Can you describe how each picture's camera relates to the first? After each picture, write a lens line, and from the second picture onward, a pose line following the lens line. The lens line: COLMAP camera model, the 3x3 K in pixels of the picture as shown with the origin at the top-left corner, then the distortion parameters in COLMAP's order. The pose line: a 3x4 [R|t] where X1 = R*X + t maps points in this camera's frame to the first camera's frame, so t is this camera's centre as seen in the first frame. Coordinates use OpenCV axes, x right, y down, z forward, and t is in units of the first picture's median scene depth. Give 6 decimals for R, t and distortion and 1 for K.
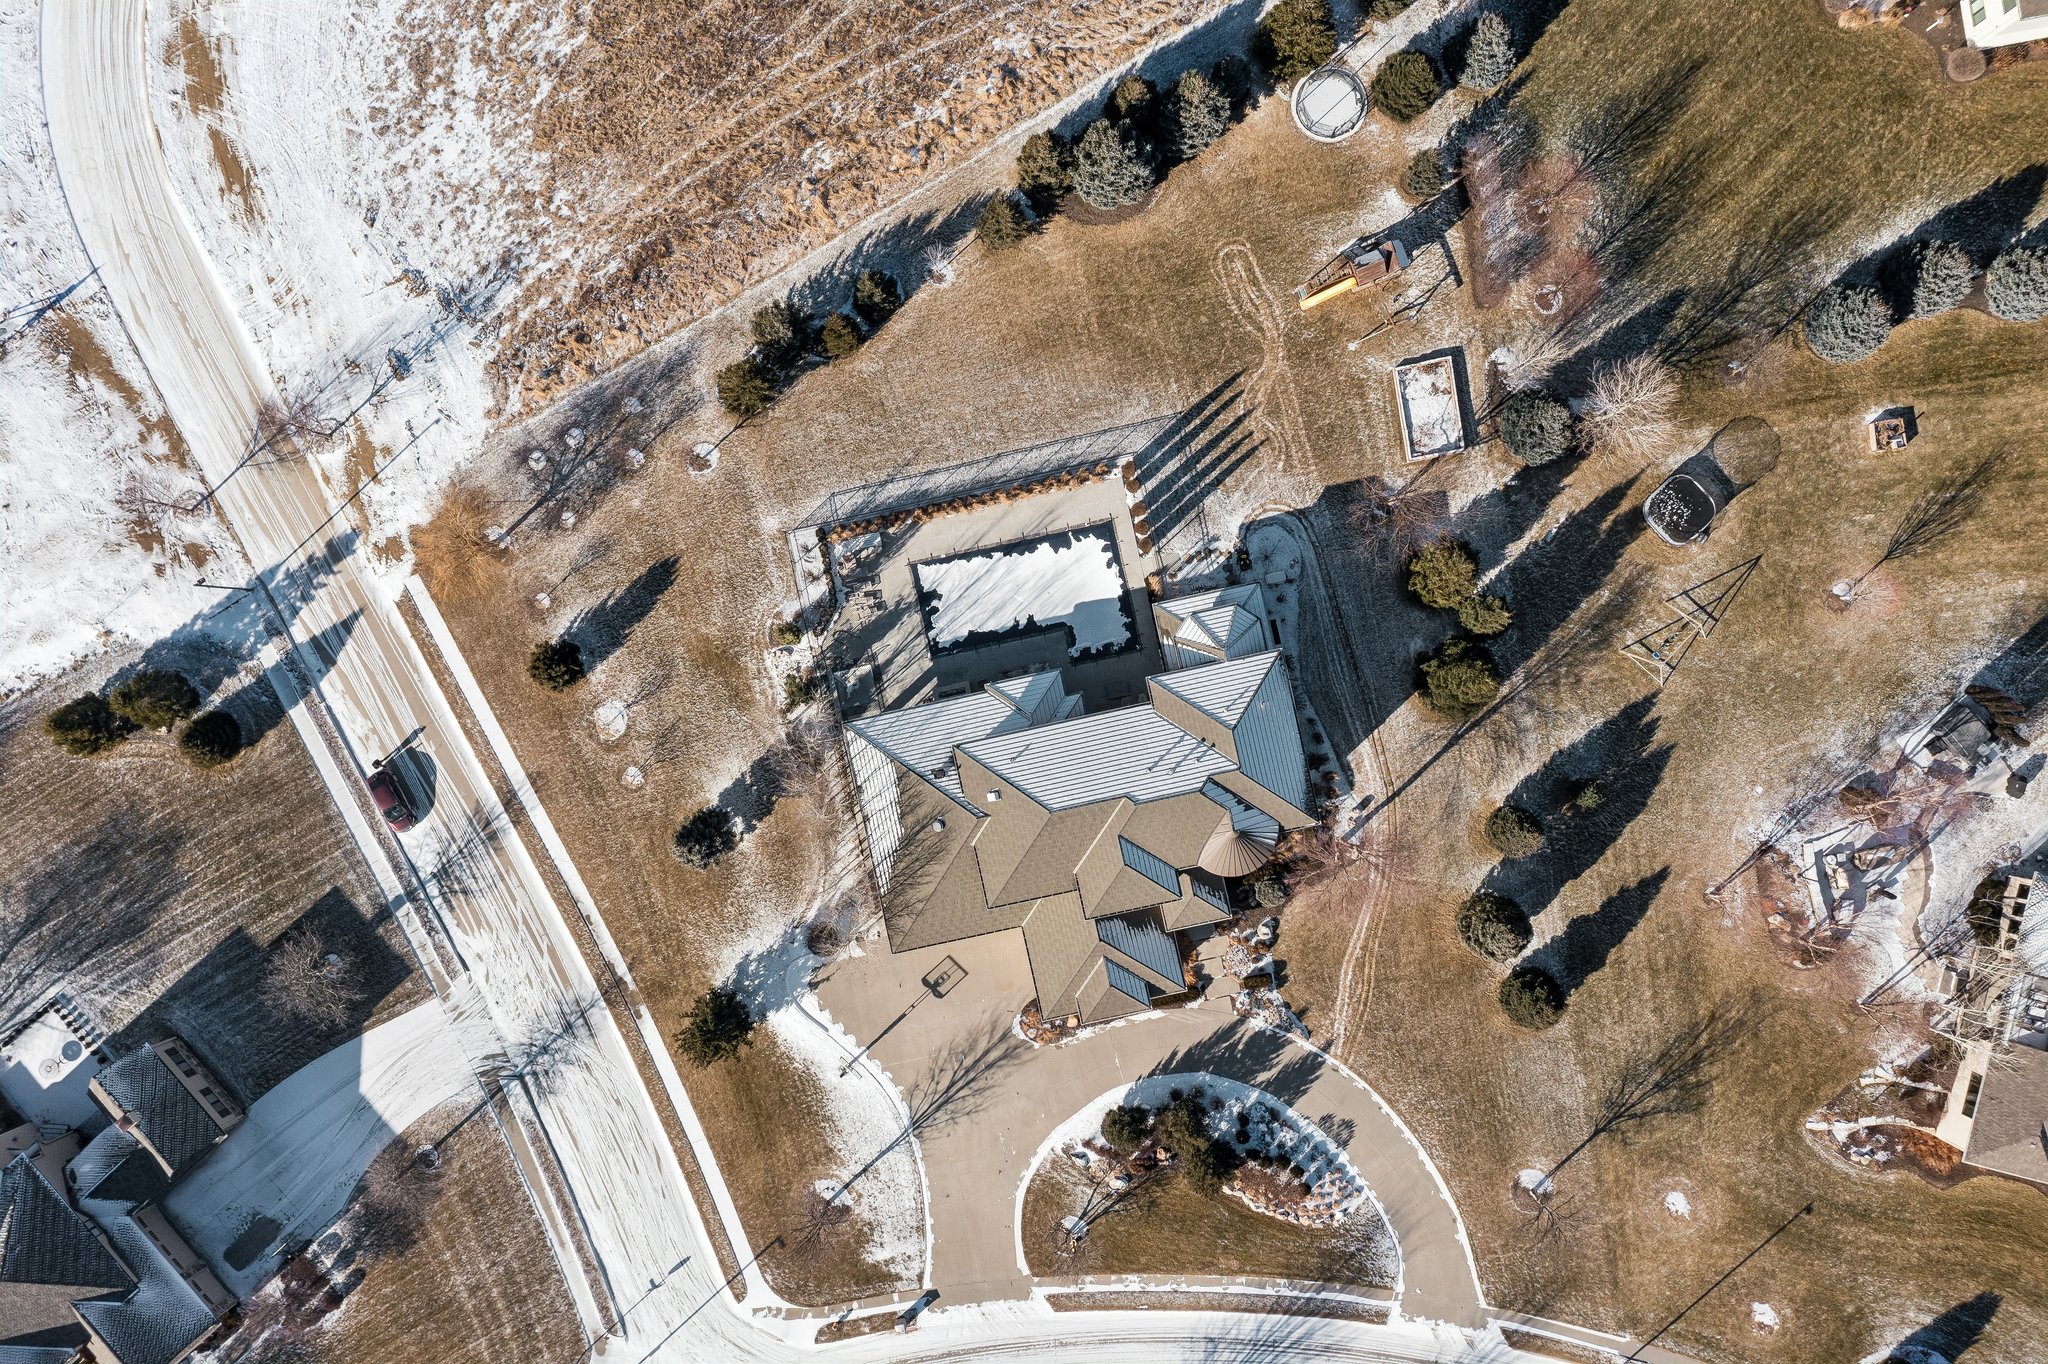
lens RADIAL K [[1652.7, 0, 1016.0], [0, 1652.7, 675.6], [0, 0, 1]] dist [0.007104, -0.002268]
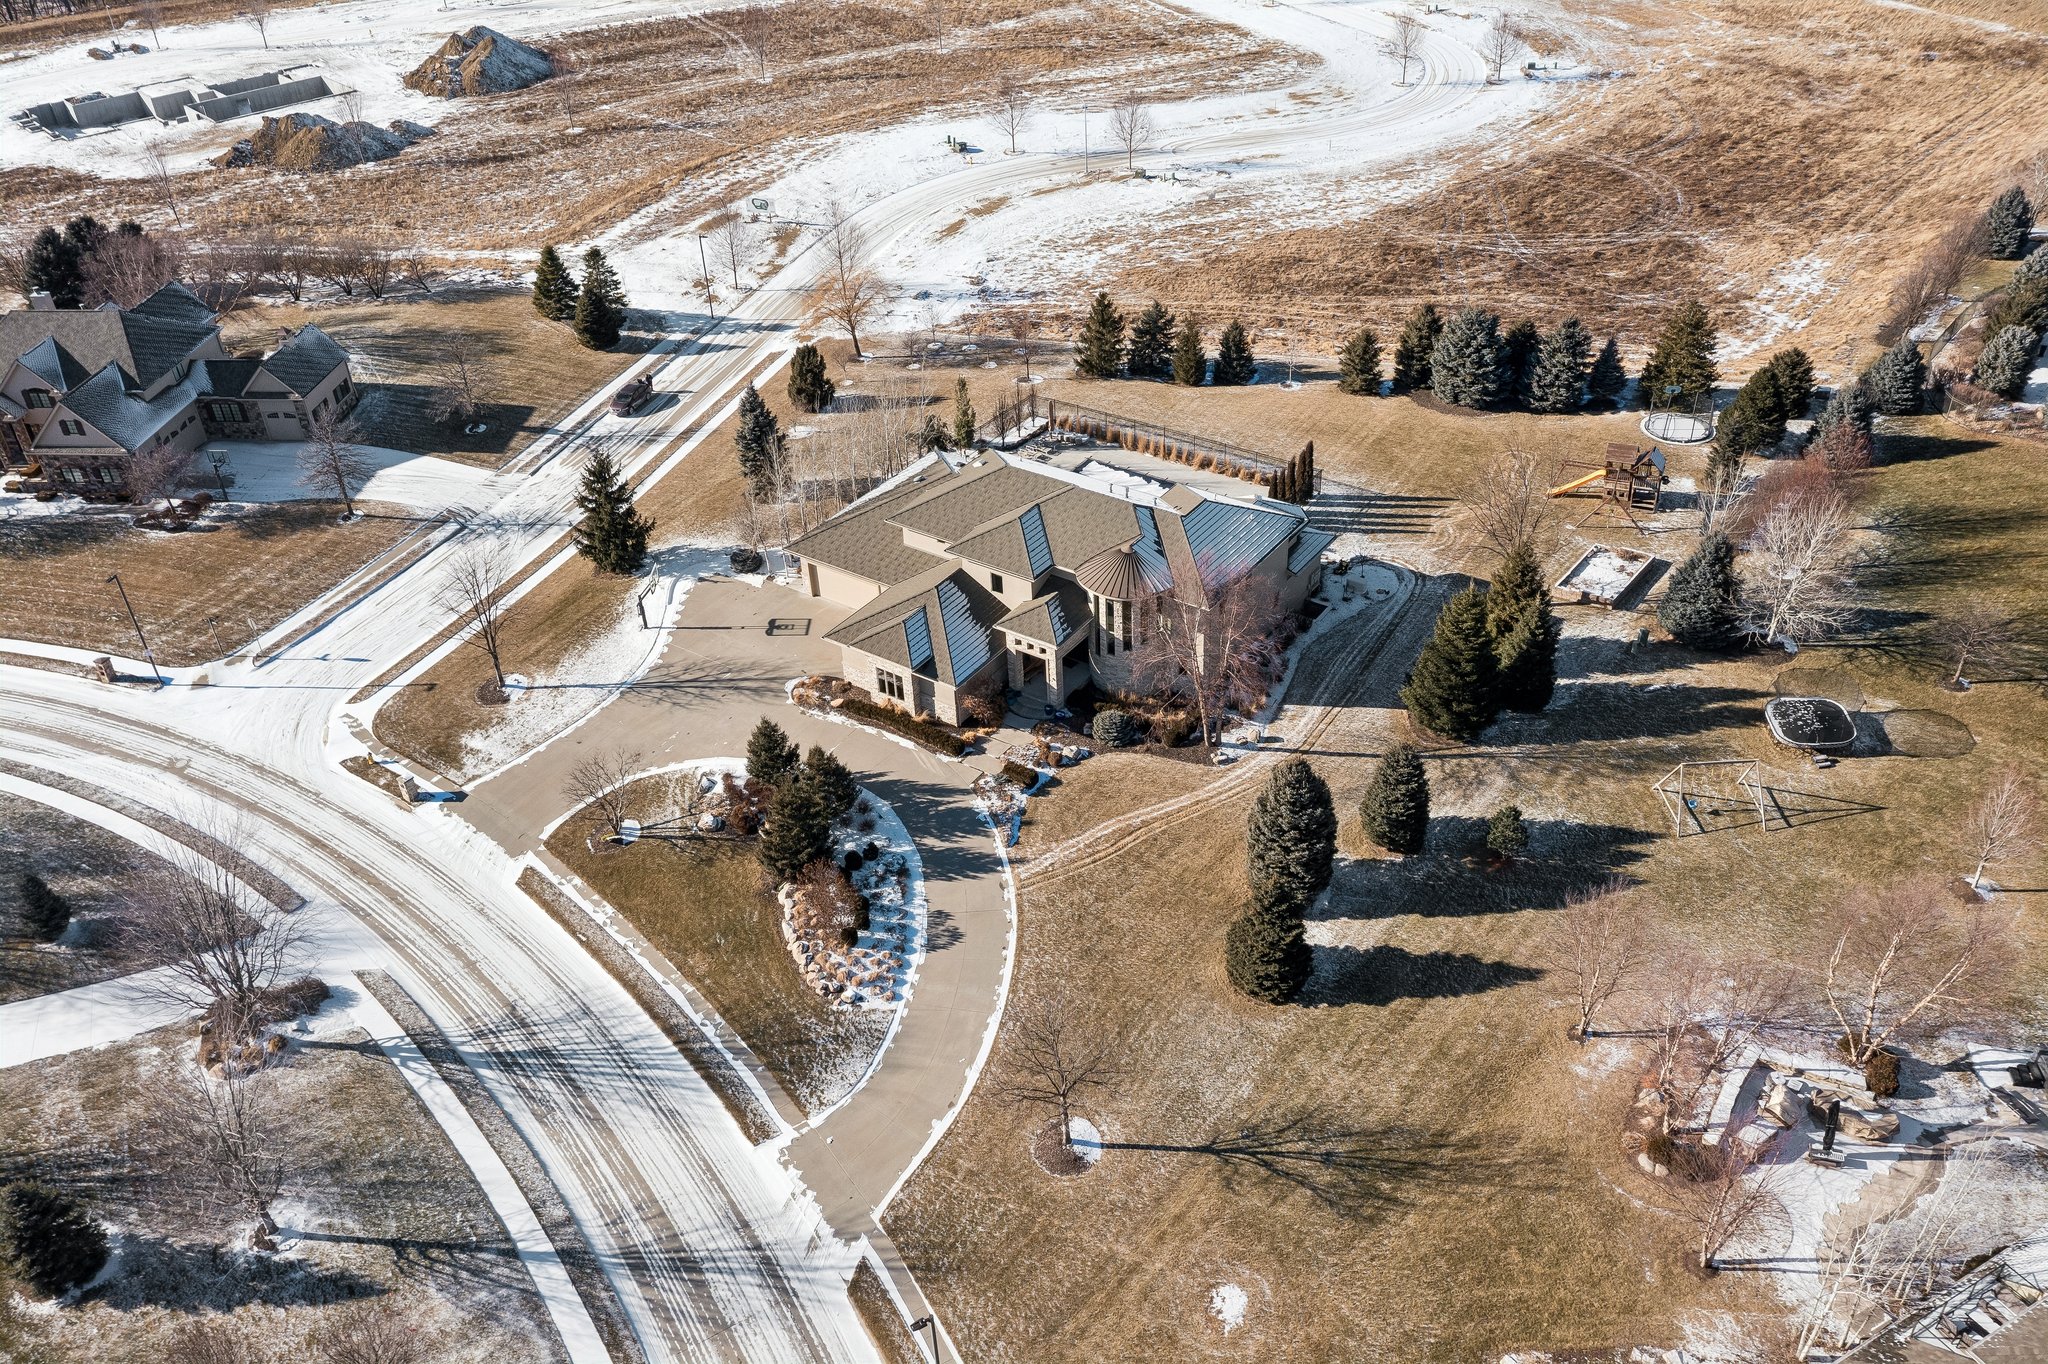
lens RADIAL K [[1641.3, 0, 1019.9], [0, 1641.3, 669.8], [0, 0, 1]] dist [-0.001938, 0.013987]
pose [[0.675430, 0.424447, -0.603025, 0.596685], [-0.737035, 0.415102, -0.533357, 0.580910], [0.023935, 0.804696, 0.593205, 0.487403]]
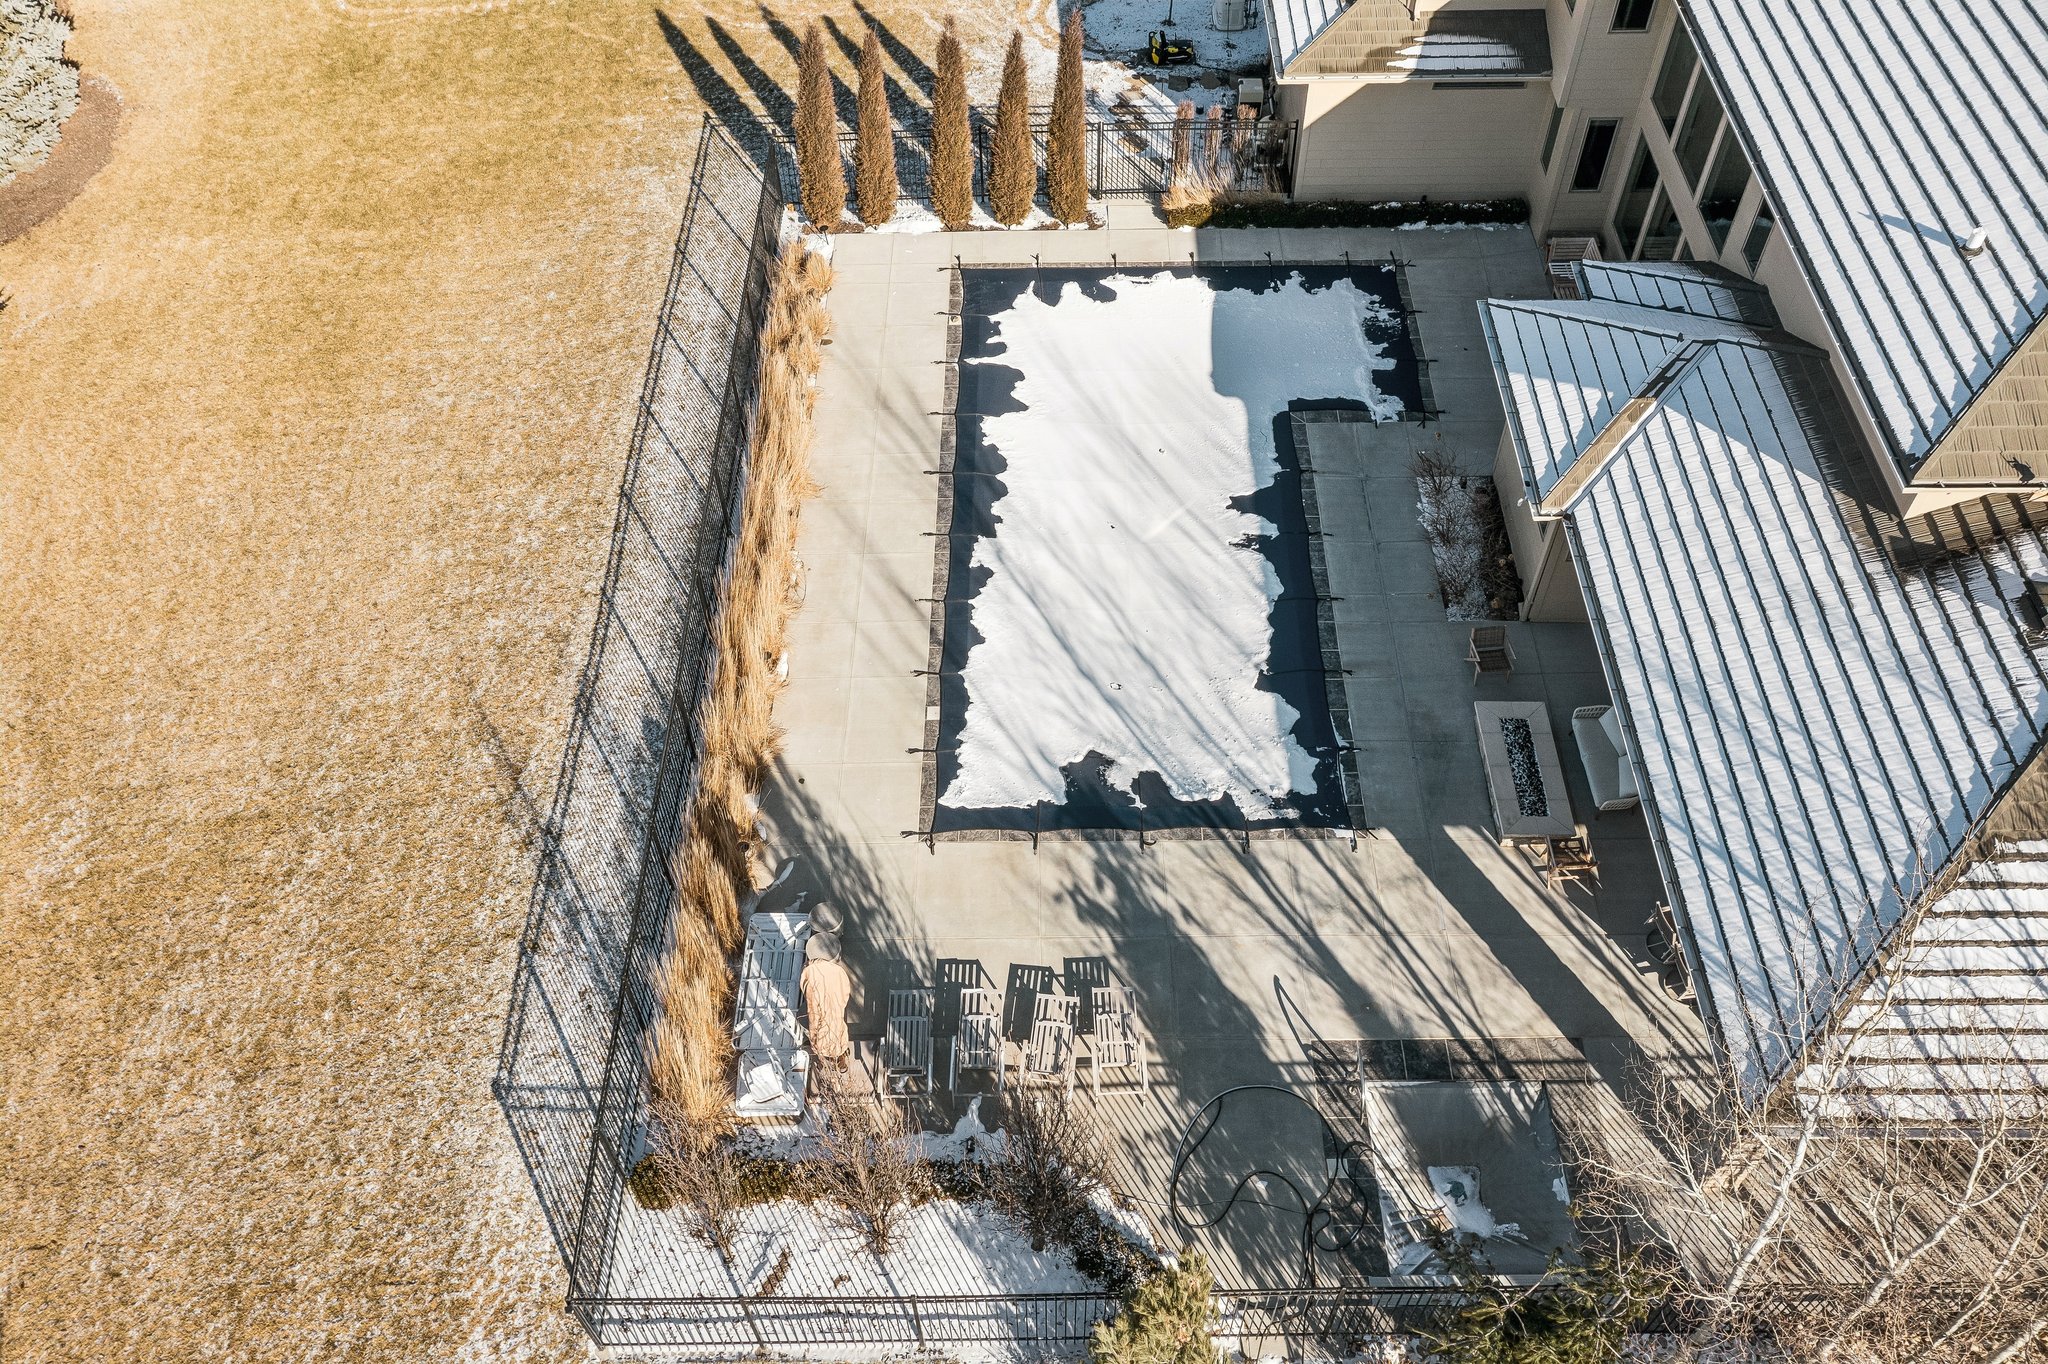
lens RADIAL K [[1641.3, 0, 1019.9], [0, 1641.3, 669.8], [0, 0, 1]] dist [-0.001938, 0.013987]
pose [[0.222139, -0.733686, 0.642152, -0.189347], [0.974990, 0.162399, -0.151729, -0.025279], [0.007037, 0.659797, 0.751411, 0.818930]]
